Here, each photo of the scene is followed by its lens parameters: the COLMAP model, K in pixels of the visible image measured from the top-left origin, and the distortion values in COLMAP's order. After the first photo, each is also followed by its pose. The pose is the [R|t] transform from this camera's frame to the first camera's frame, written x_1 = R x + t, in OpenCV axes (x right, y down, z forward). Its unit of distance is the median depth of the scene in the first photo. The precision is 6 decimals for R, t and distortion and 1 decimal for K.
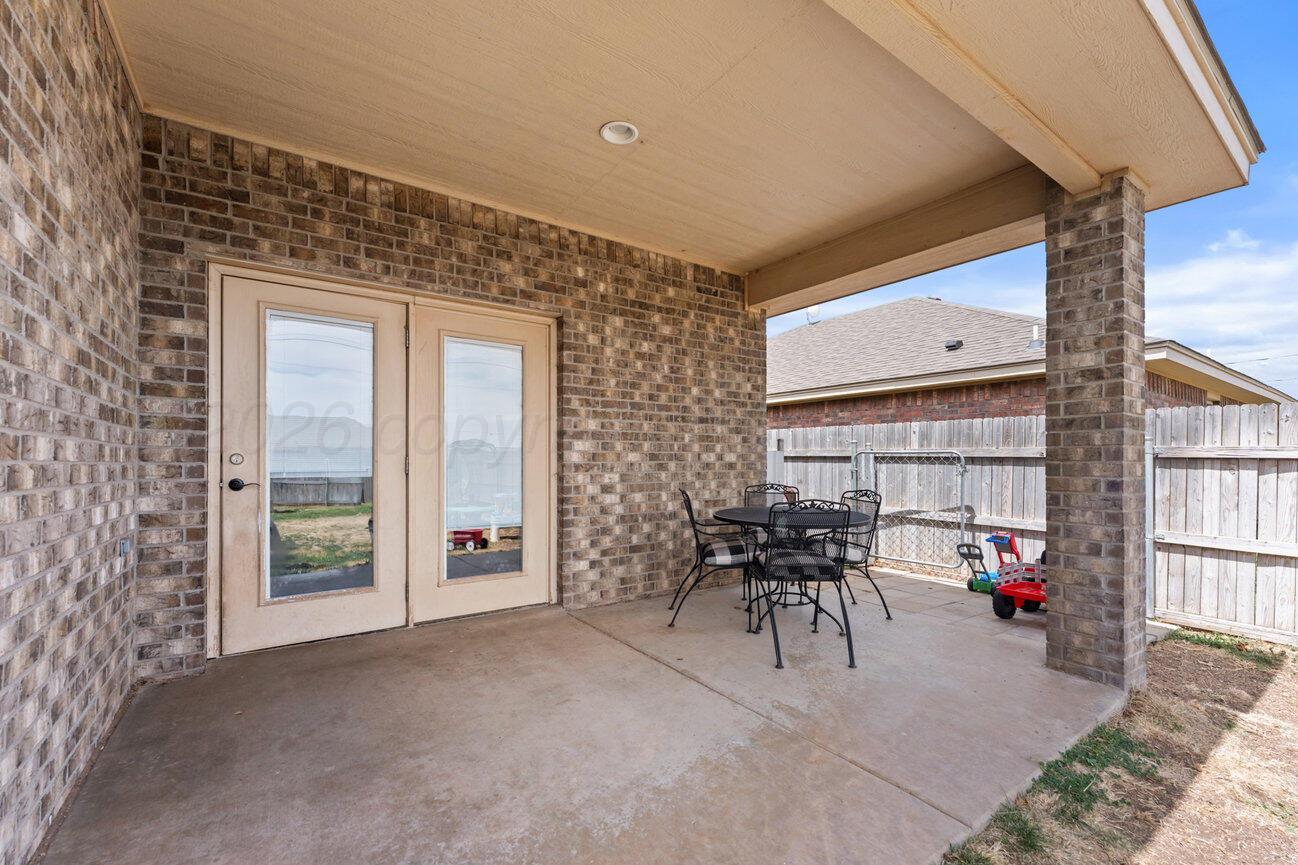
lens RADIAL K [[544.2, 0, 653.8], [0, 544.2, 464.8], [0, 0, 1]] dist [-0.001633, -0.001272]
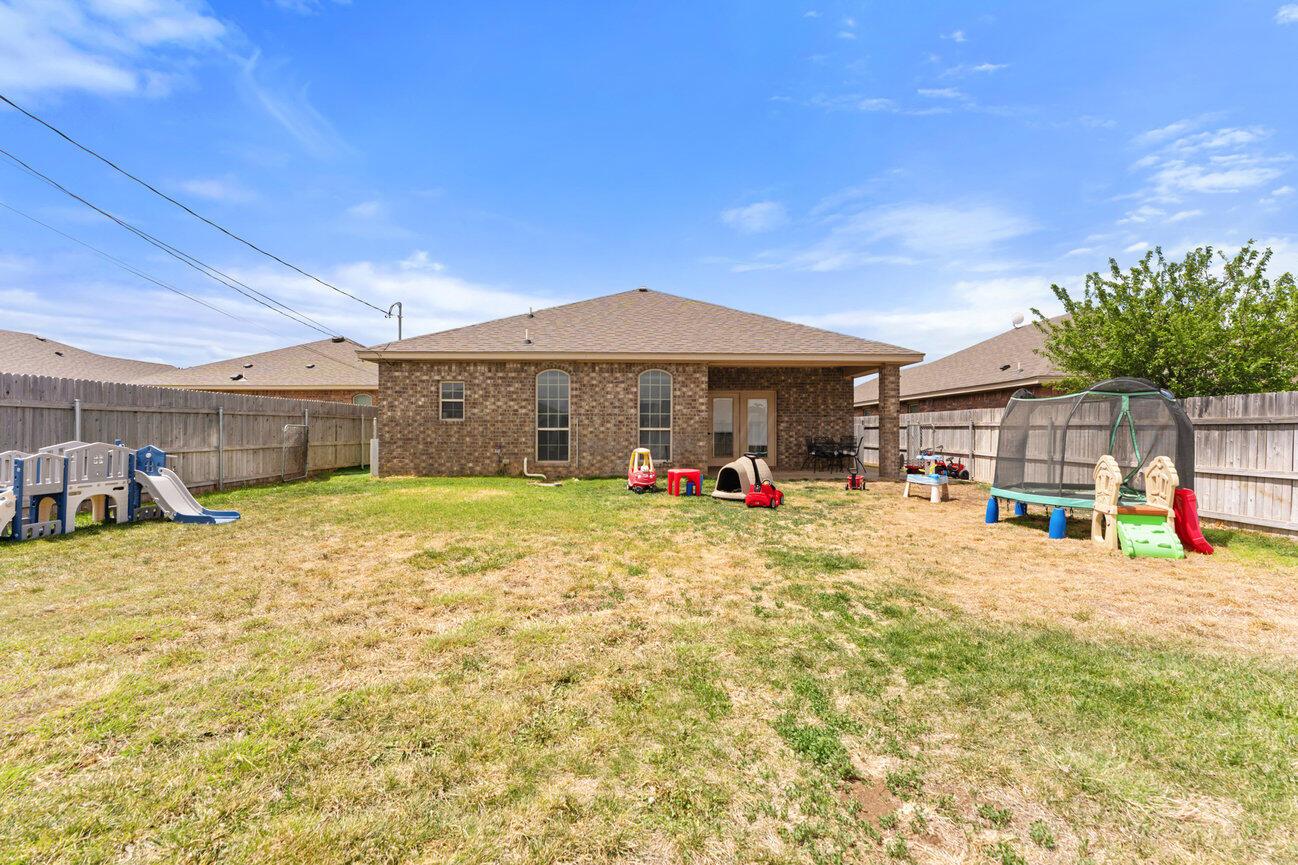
lens RADIAL K [[544.2, 0, 648.4], [0, 544.2, 431.0], [0, 0, 1]] dist [-0.001633, -0.001272]
pose [[0.824075, -0.007895, -0.566426, 1.096548], [0.000852, 0.999919, -0.012698, 0.049167], [0.566481, 0.009982, 0.824014, -2.336987]]
